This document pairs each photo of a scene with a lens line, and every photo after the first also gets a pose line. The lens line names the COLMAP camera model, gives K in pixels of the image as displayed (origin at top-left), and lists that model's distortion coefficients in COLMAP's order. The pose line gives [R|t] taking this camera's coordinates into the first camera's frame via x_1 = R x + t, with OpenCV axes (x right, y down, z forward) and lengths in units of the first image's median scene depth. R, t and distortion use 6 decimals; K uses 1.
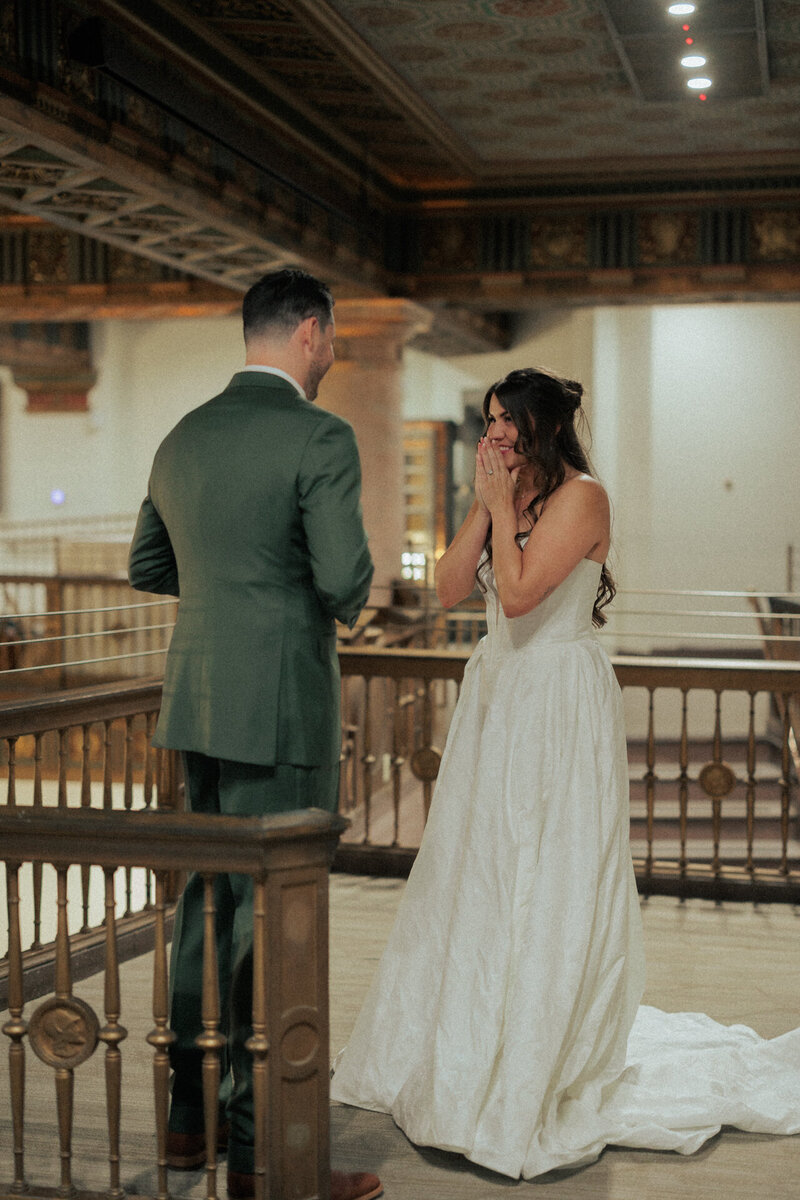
lens RADIAL K [[1721.5, 0, 400.0], [0, 1721.5, 600.0], [0, 0, 1]] dist [0.009118, 0.011353]
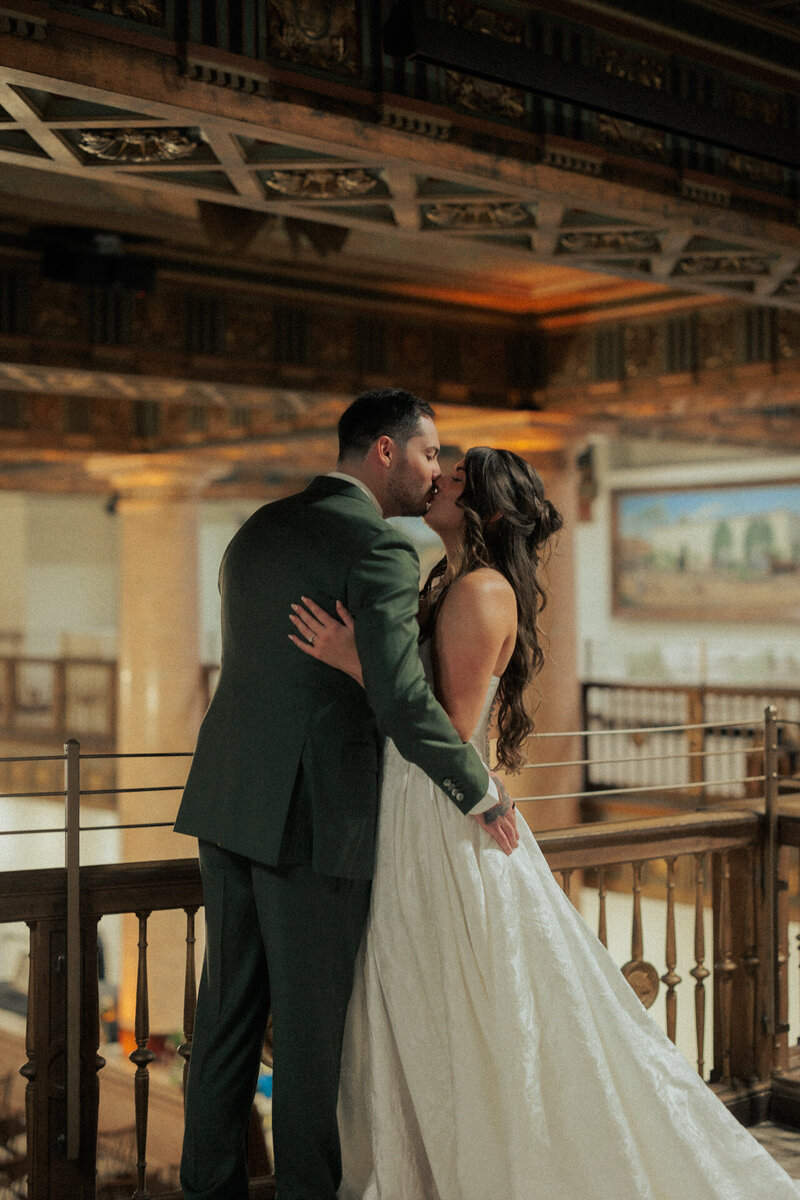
lens RADIAL K [[1721.5, 0, 400.0], [0, 1721.5, 600.0], [0, 0, 1]] dist [0.009118, 0.011353]
pose [[0.826255, -0.004754, -0.563277, 0.201530], [-0.029293, 0.998249, -0.051393, -0.014758], [0.562535, 0.058964, 0.824668, 0.271960]]
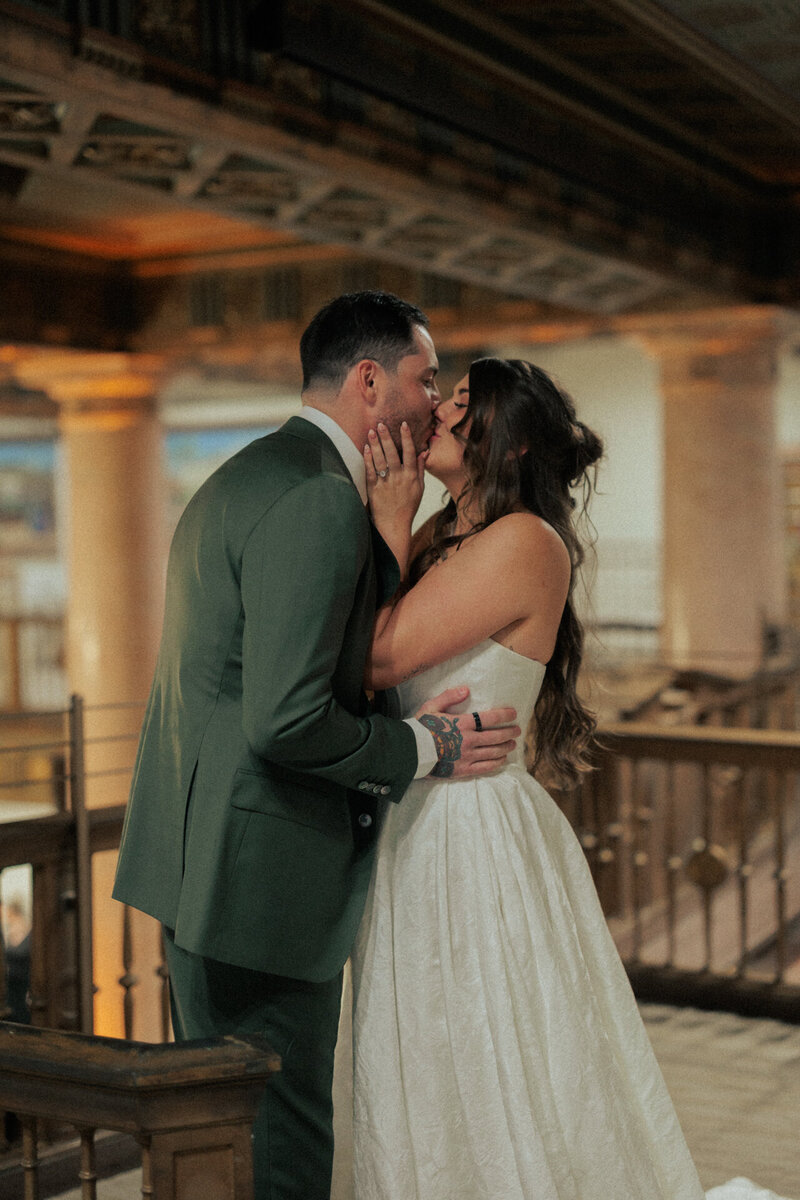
lens RADIAL K [[1721.5, 0, 400.0], [0, 1721.5, 600.0], [0, 0, 1]] dist [0.009118, 0.011353]
pose [[0.962811, -0.009245, -0.270016, 0.085214], [0.005310, 0.999869, -0.015302, -0.018013], [0.270122, 0.013299, 0.962734, 0.148586]]
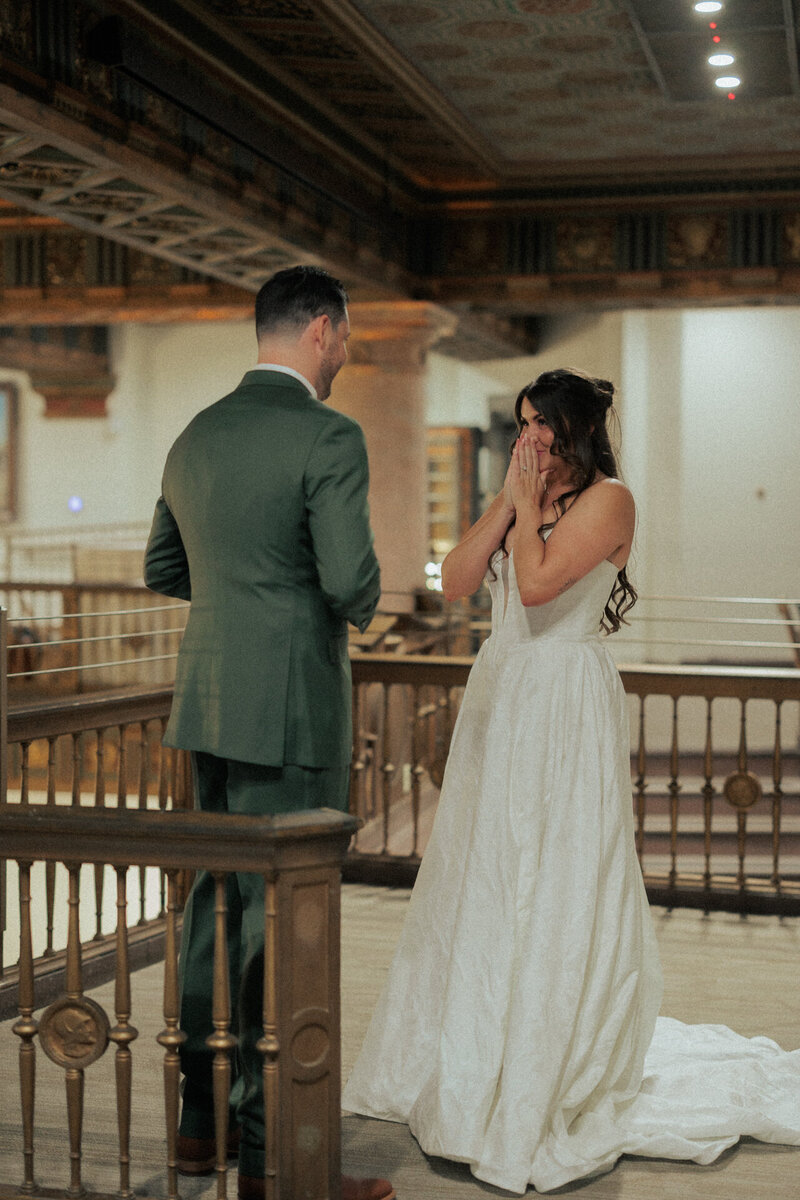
lens RADIAL K [[1768.0, 0, 400.0], [0, 1768.0, 600.0], [0, 0, 1]] dist [0.005090, 0.049944]
pose [[0.999884, 0.003410, -0.014863, 0.003273], [-0.003515, 0.999969, -0.007032, 0.003211], [0.014839, 0.007083, 0.999865, -0.009473]]
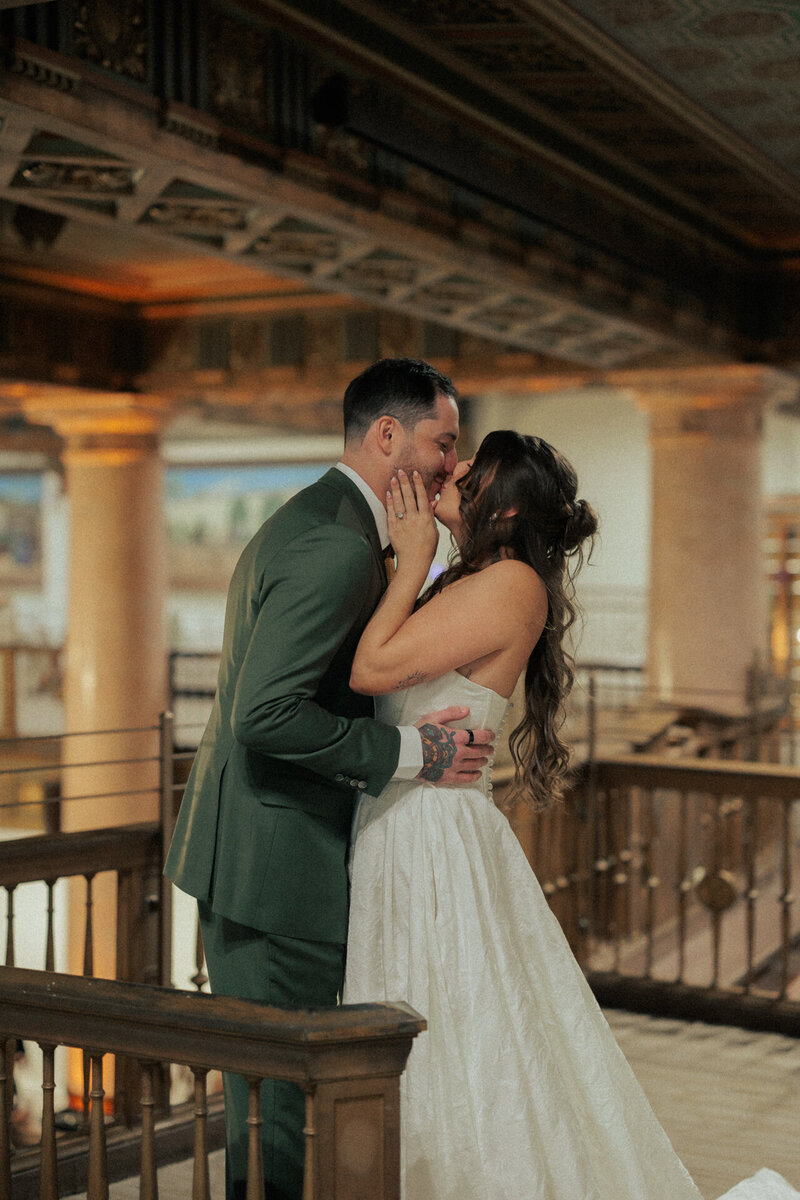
lens RADIAL K [[1712.3, 0, 400.0], [0, 1712.3, 600.0], [0, 0, 1]] dist [0.005574, 0.008382]
pose [[0.969198, 0.005938, -0.246210, 0.064182], [-0.015966, 0.999121, -0.038753, -0.014766], [0.245763, 0.041490, 0.968442, 0.093932]]
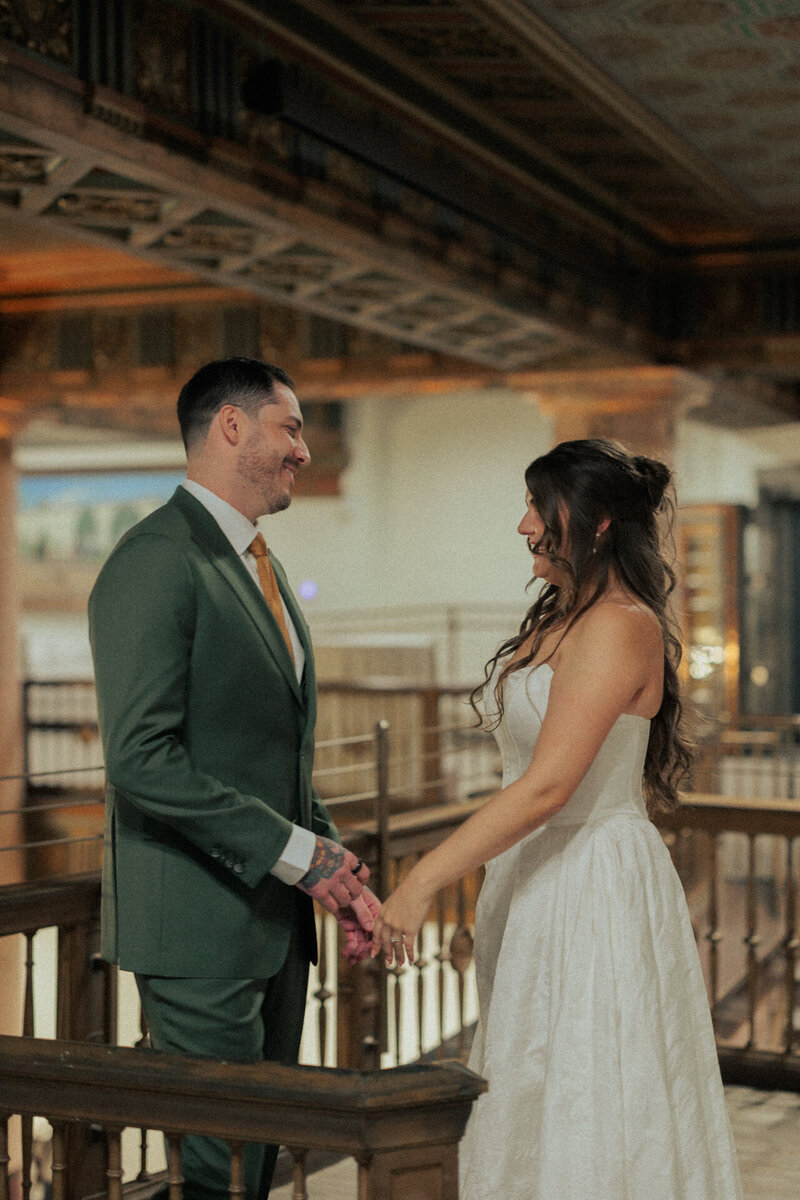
lens RADIAL K [[1876.0, 0, 400.8], [0, 1876.0, 553.7], [0, 0, 1]] dist [-0.003774, 0.048243]
pose [[0.986821, -0.007551, -0.161642, 0.028006], [-0.004450, 0.997267, -0.073750, -0.016293], [0.161757, 0.073497, 0.984090, 0.077124]]
